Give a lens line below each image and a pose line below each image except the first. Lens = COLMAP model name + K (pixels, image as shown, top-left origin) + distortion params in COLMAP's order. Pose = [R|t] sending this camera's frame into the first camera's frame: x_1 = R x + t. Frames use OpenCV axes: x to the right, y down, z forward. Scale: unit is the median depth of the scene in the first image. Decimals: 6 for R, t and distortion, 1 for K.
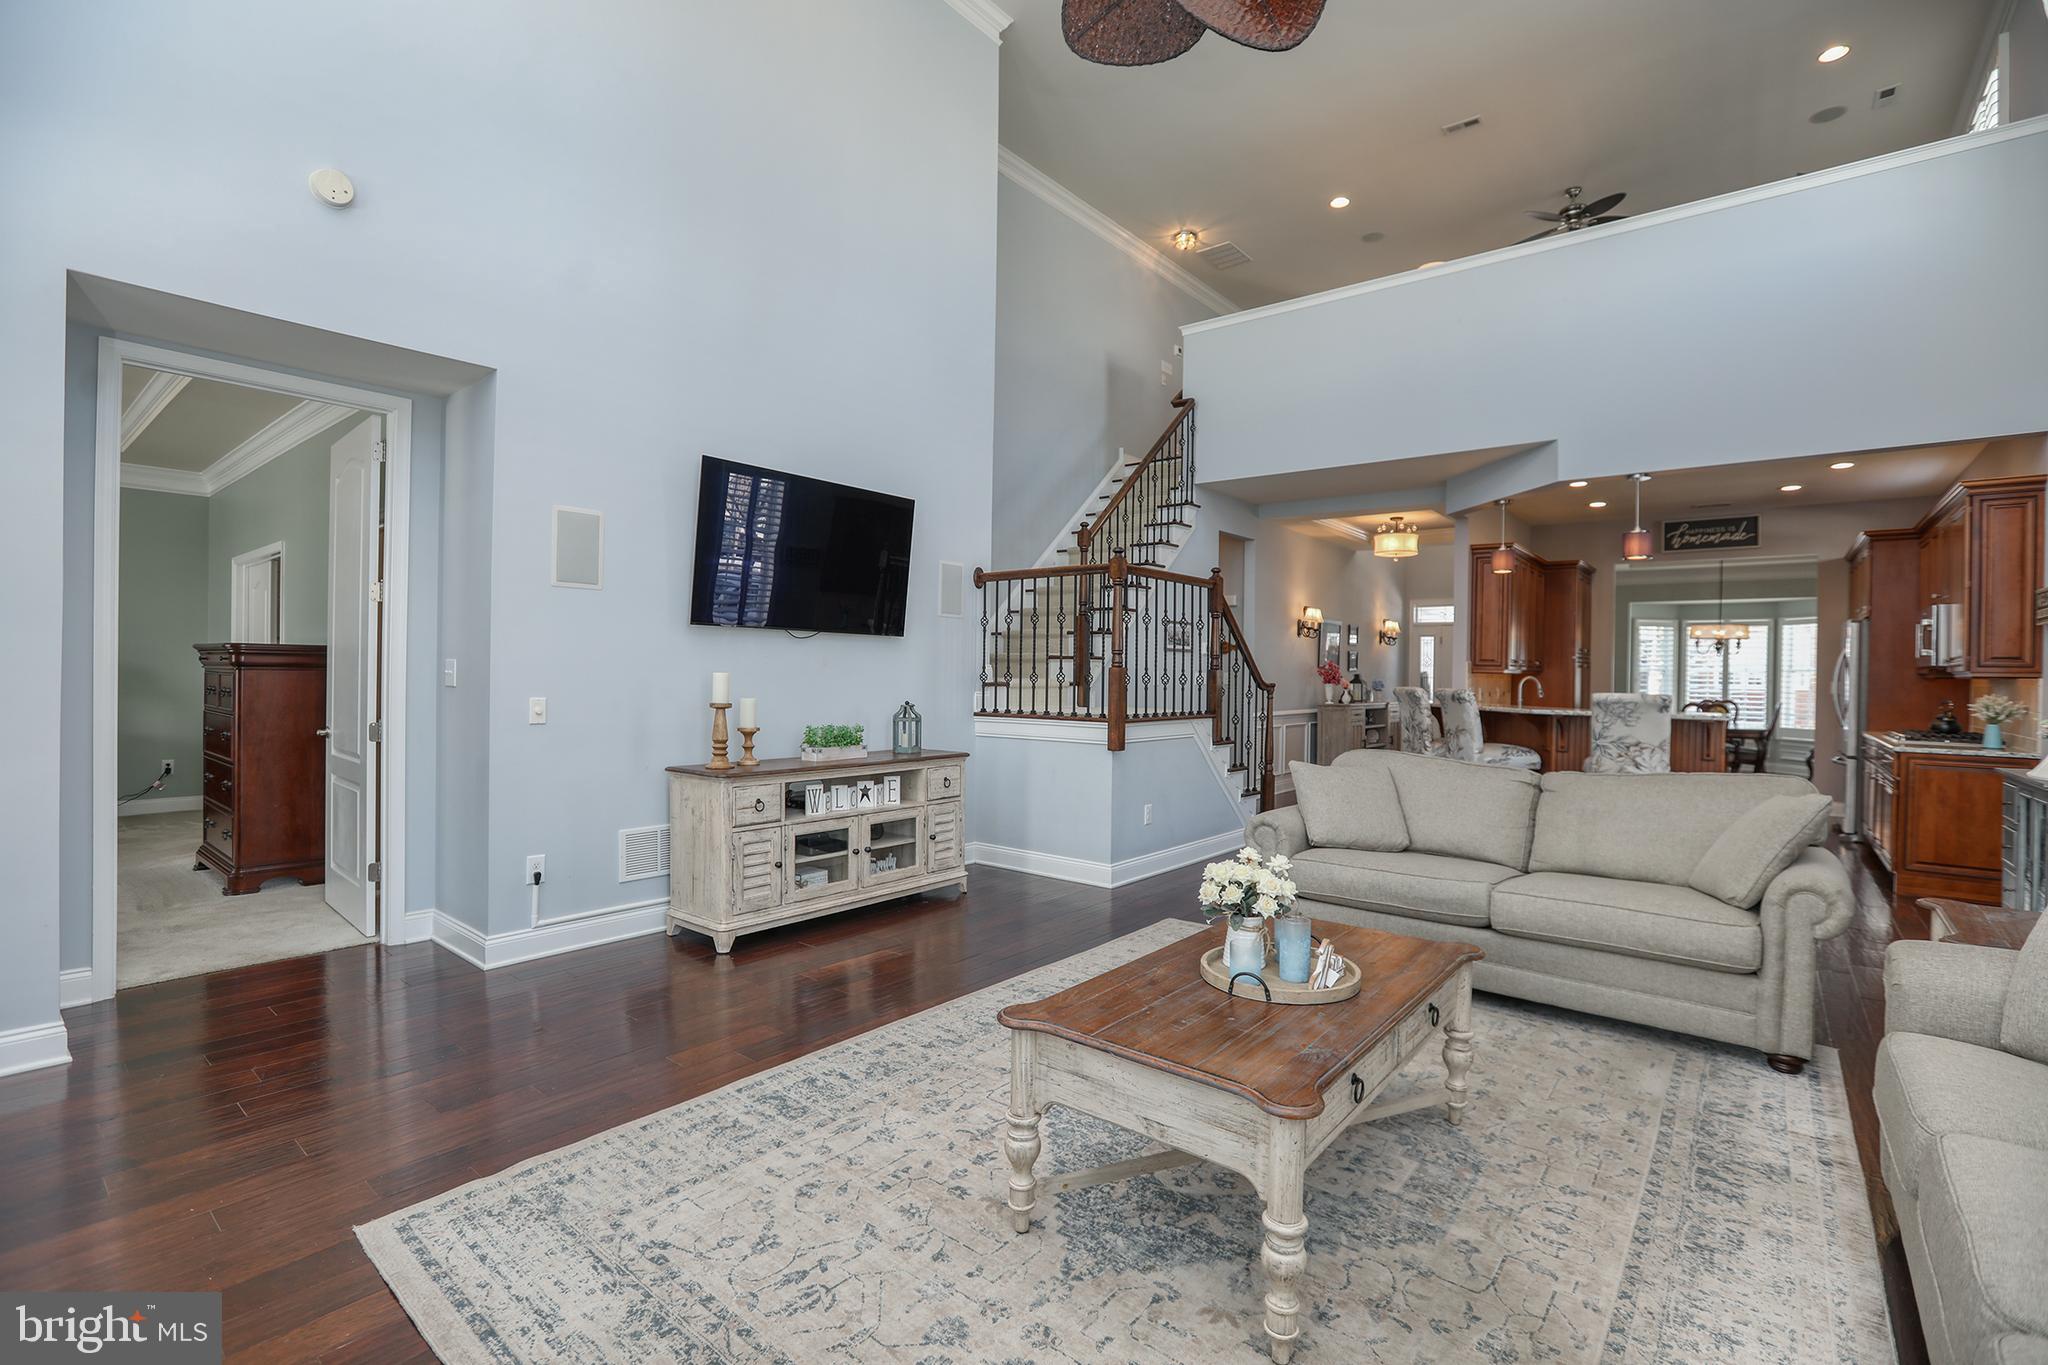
lens RADIAL K [[920.5, 0, 1030.9], [0, 920.5, 677.1], [0, 0, 1]] dist [-0.059483, 0.022367]
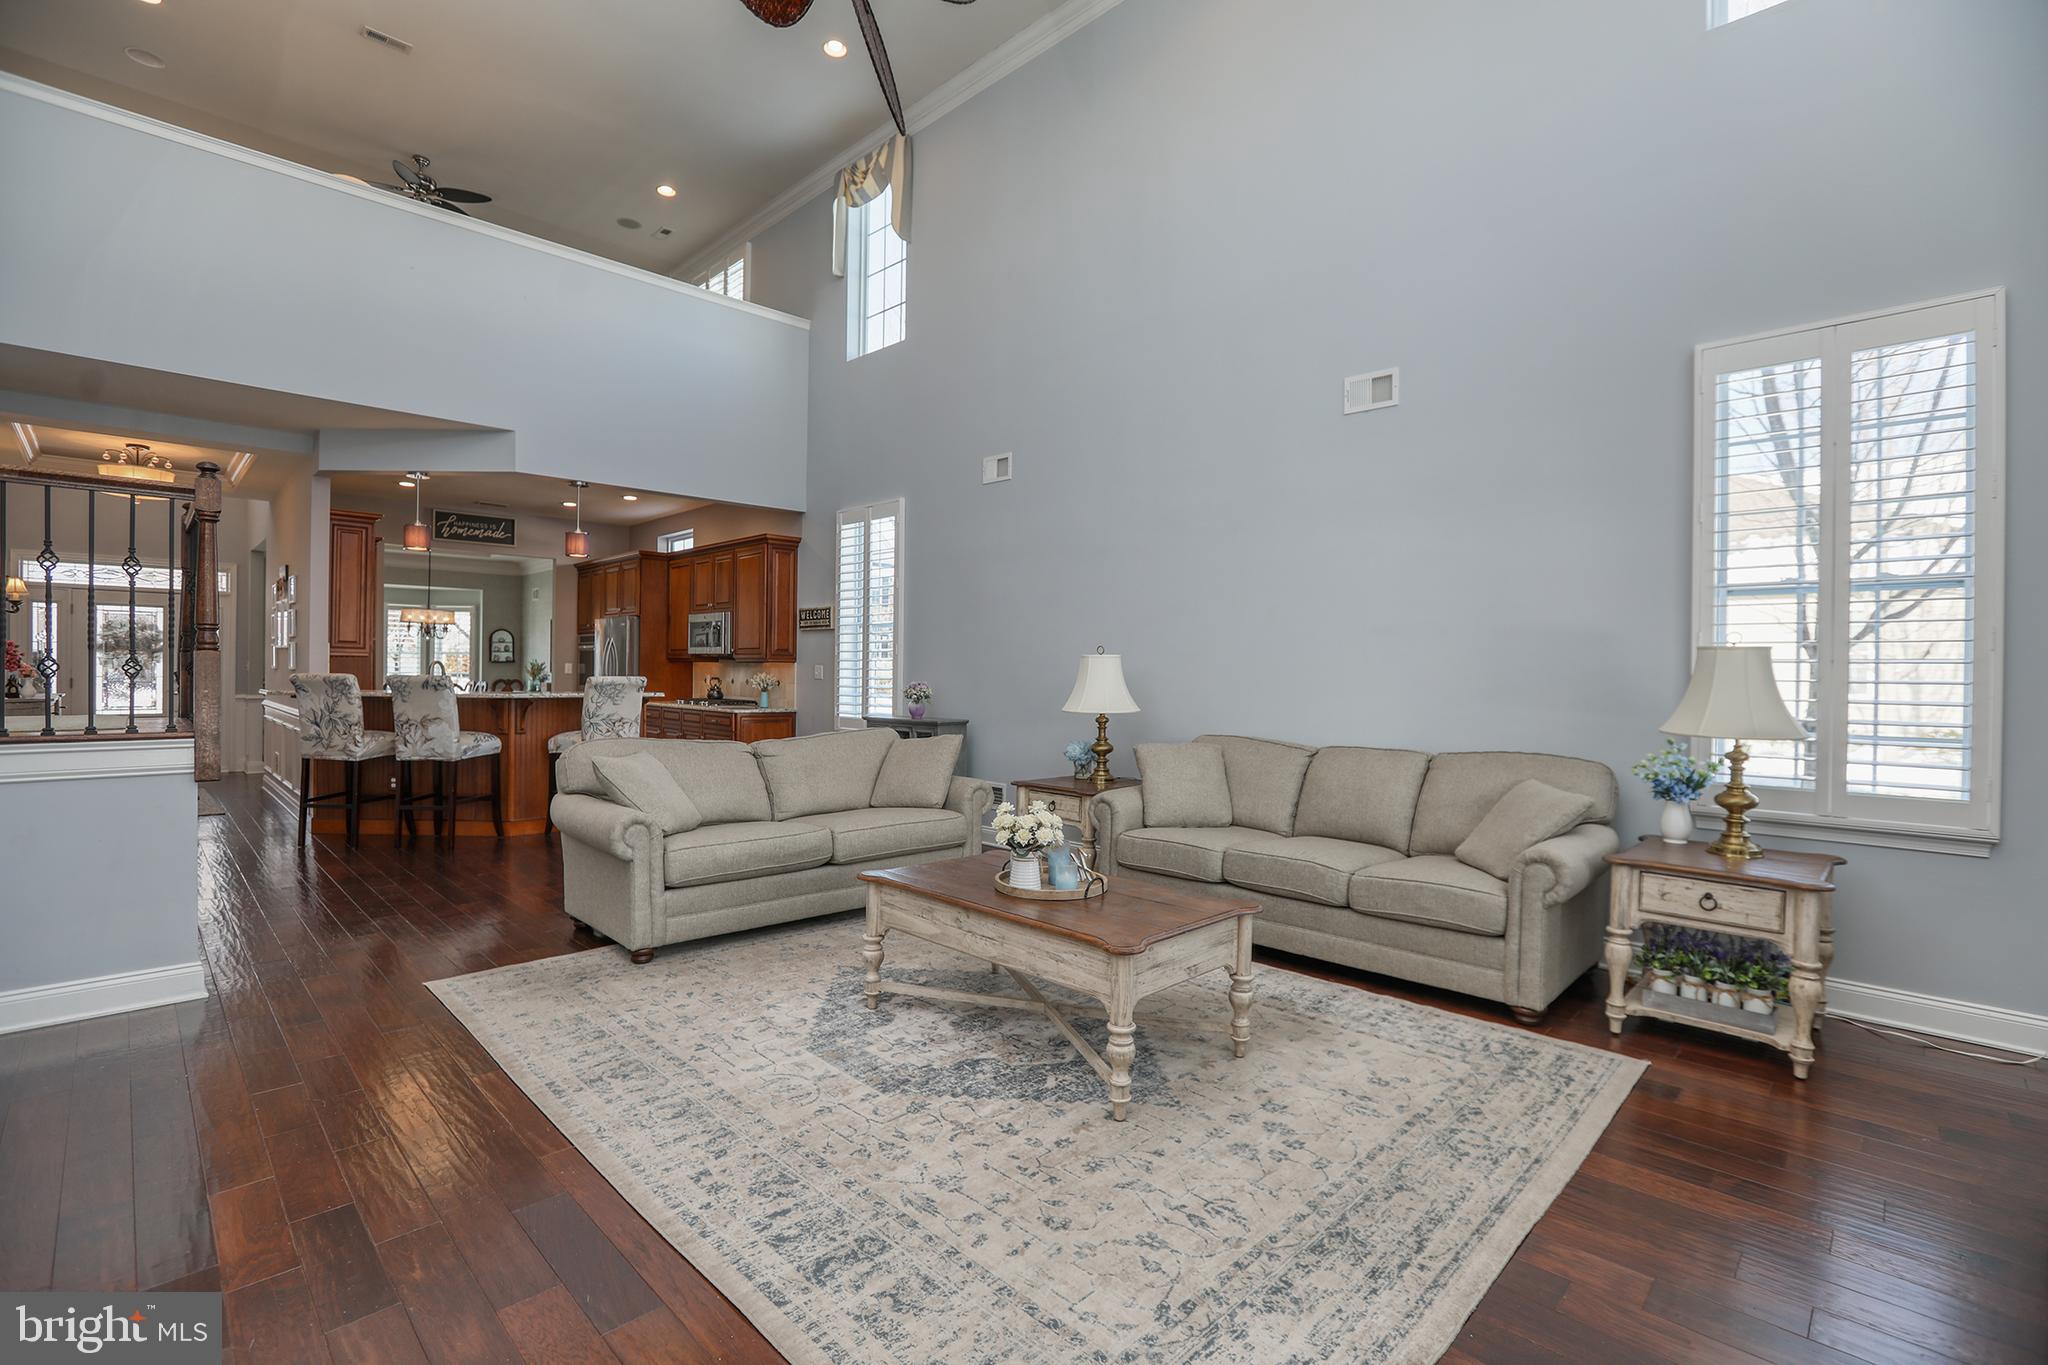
lens RADIAL K [[920.5, 0, 1030.9], [0, 920.5, 677.1], [0, 0, 1]] dist [-0.059483, 0.022367]
pose [[0.097642, -0.019204, 0.995036, -0.386393], [-0.006039, 0.999784, 0.019888, -0.006657], [-0.995203, -0.007951, 0.097505, 0.308380]]
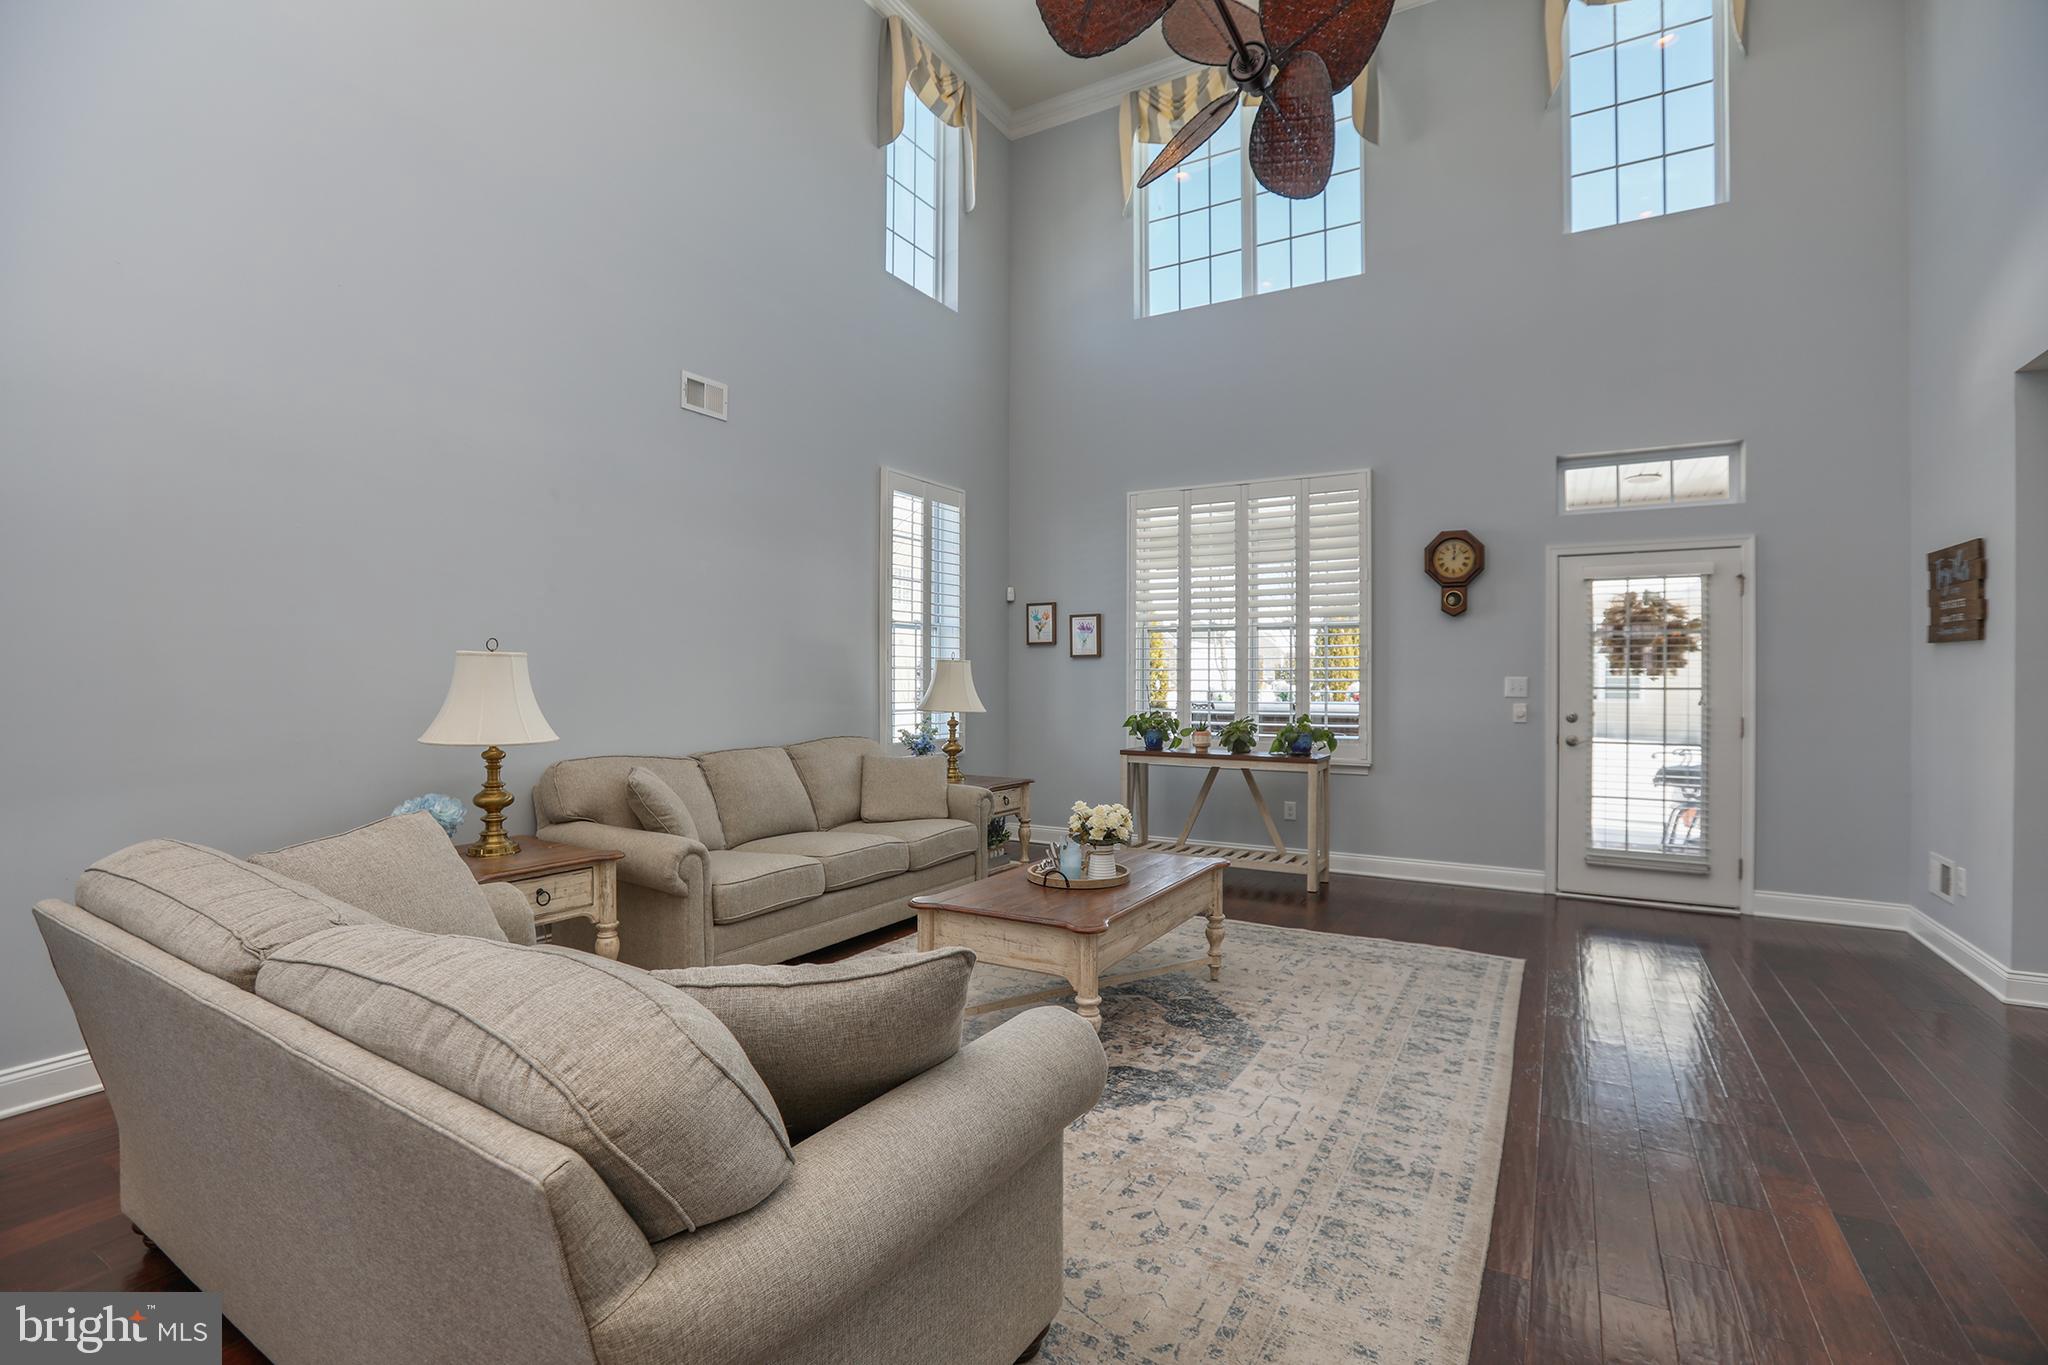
lens RADIAL K [[938.2, 0, 1031.3], [0, 938.2, 679.2], [0, 0, 1]] dist [-0.052285, 0.020305]
pose [[-0.987523, -0.015621, -0.156698, 0.207000], [-0.016528, 0.999853, 0.004486, -0.002594], [0.156605, 0.007020, -0.987636, 0.870916]]
